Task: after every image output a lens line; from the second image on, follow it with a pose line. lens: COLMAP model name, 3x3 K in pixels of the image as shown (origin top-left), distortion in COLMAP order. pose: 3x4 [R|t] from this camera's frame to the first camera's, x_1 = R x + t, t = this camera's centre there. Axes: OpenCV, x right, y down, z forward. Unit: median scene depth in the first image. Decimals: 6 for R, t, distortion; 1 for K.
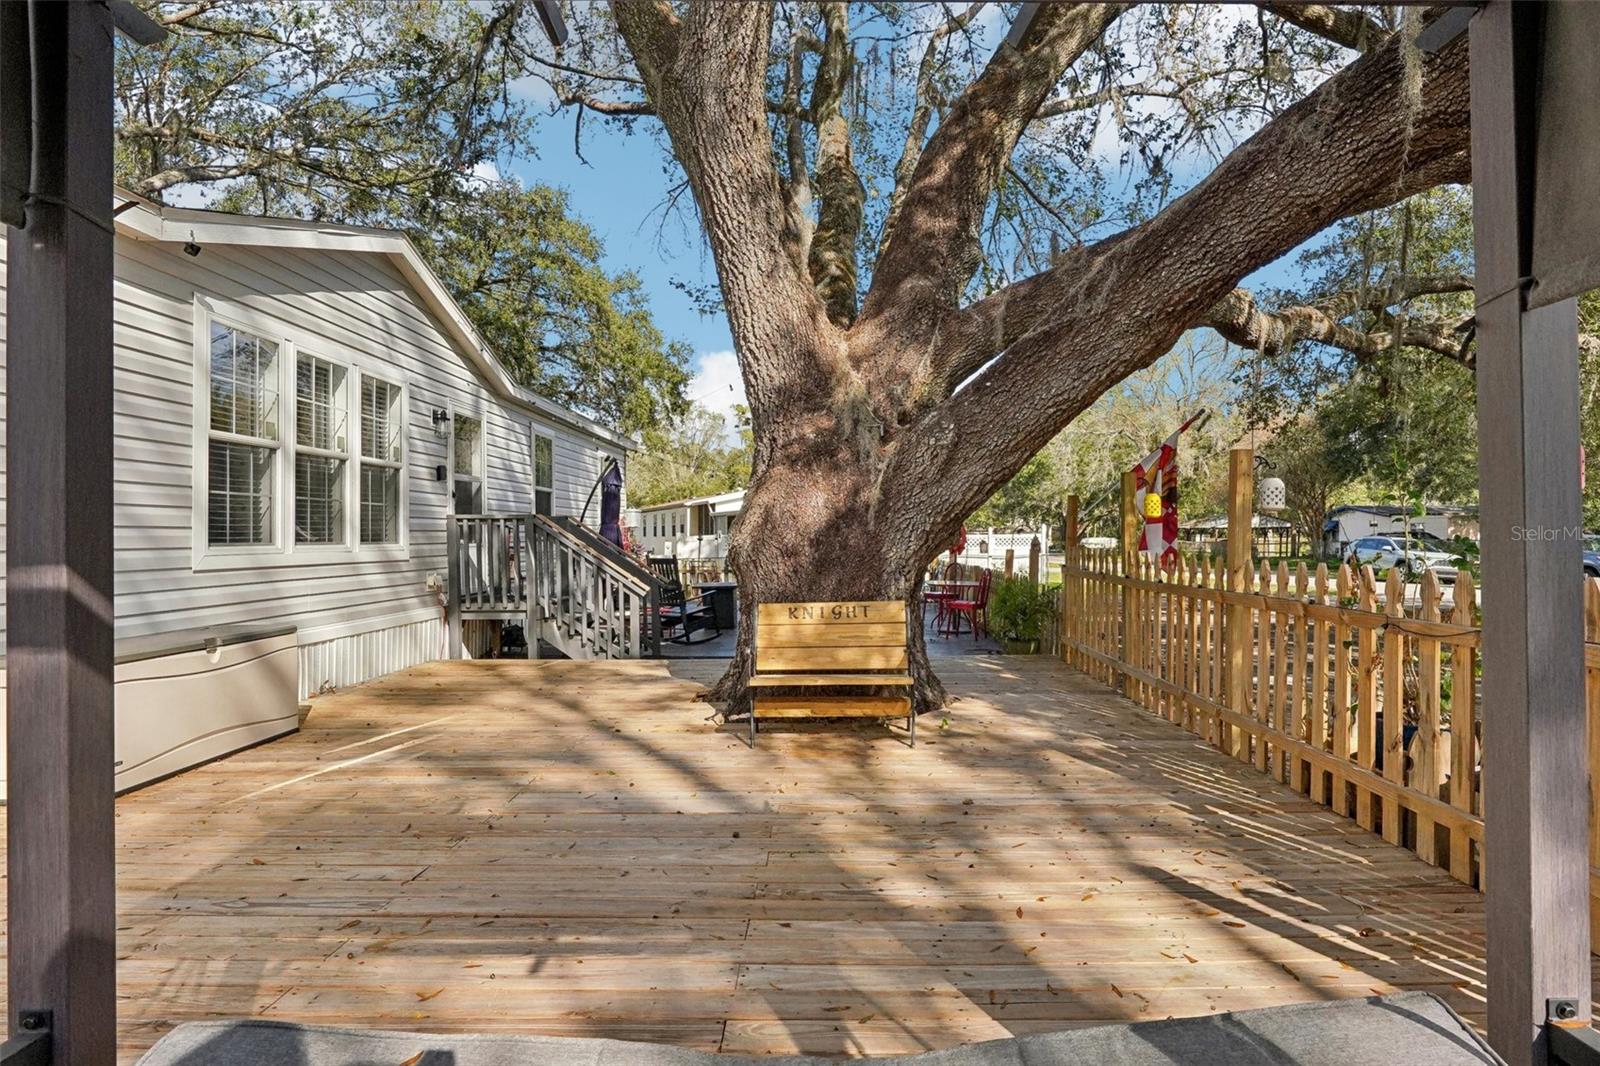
lens RADIAL K [[871.8, 0, 800.0], [0, 871.8, 533.0], [0, 0, 1]] dist [-0.001888, -0.000837]
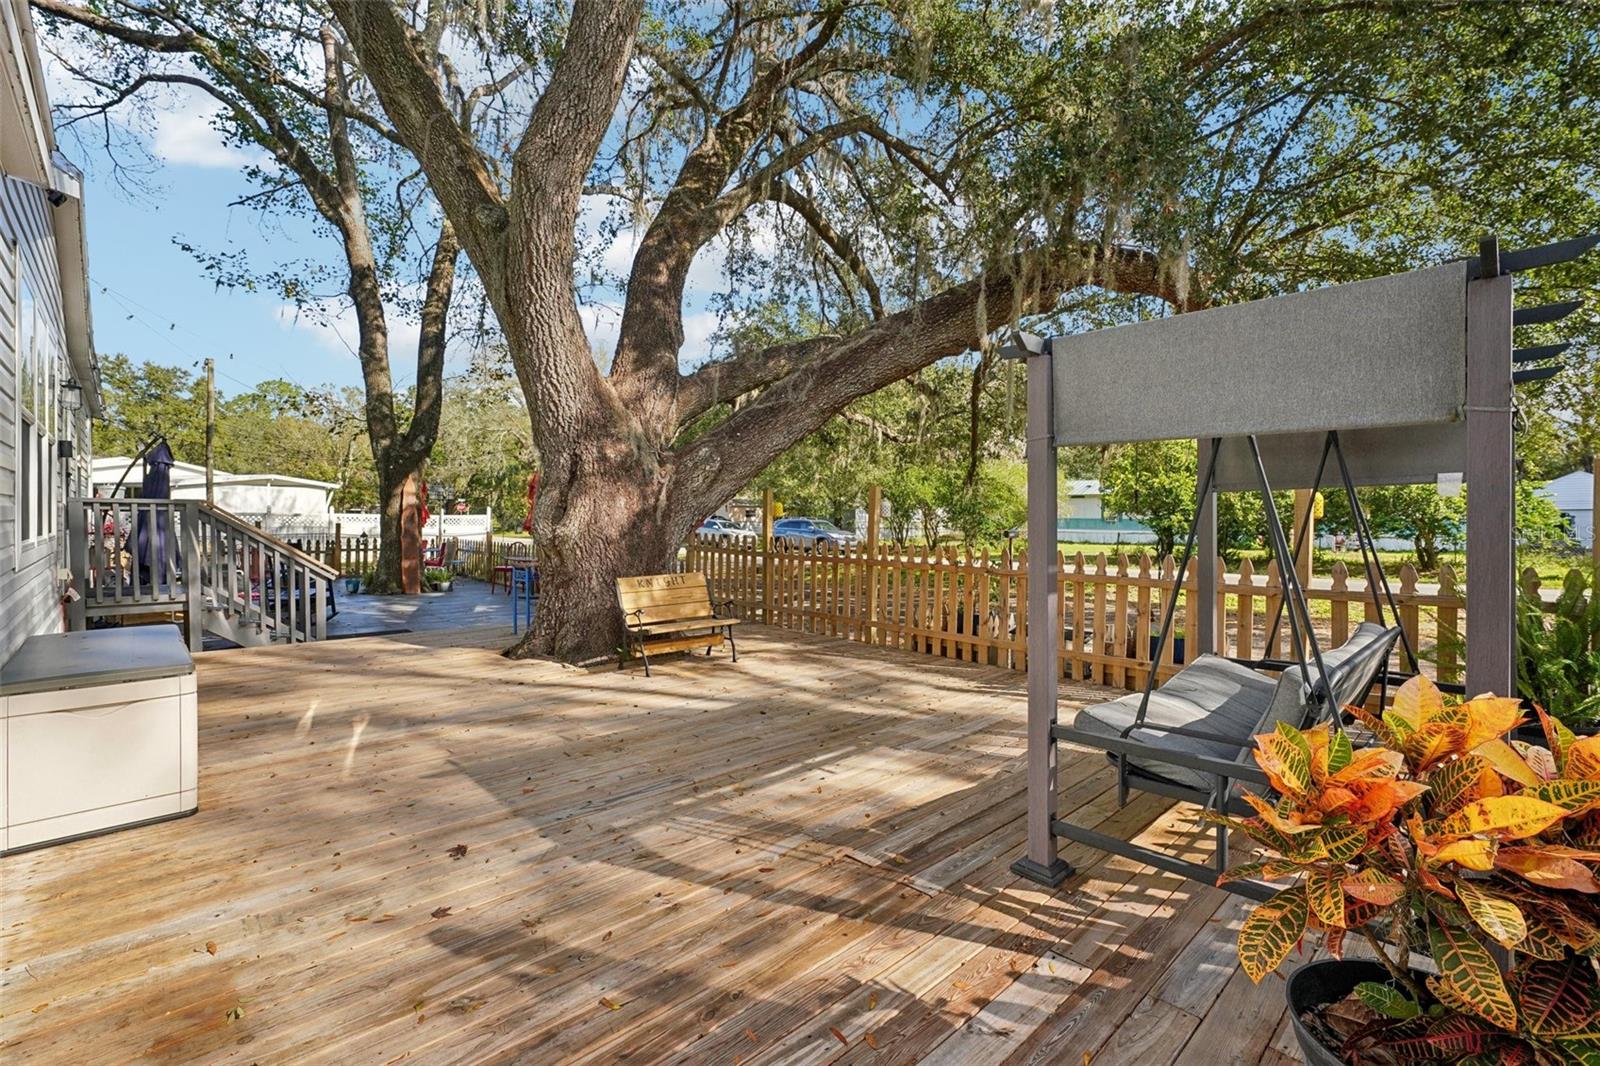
lens RADIAL K [[712.7, 0, 800.0], [0, 712.7, 533.0], [0, 0, 1]] dist [-0.016095, 0.000366]
pose [[0.716454, -0.003353, 0.697626, -0.650681], [-0.016557, 0.999625, 0.021809, -0.022133], [-0.697438, -0.027176, 0.716130, -0.019794]]
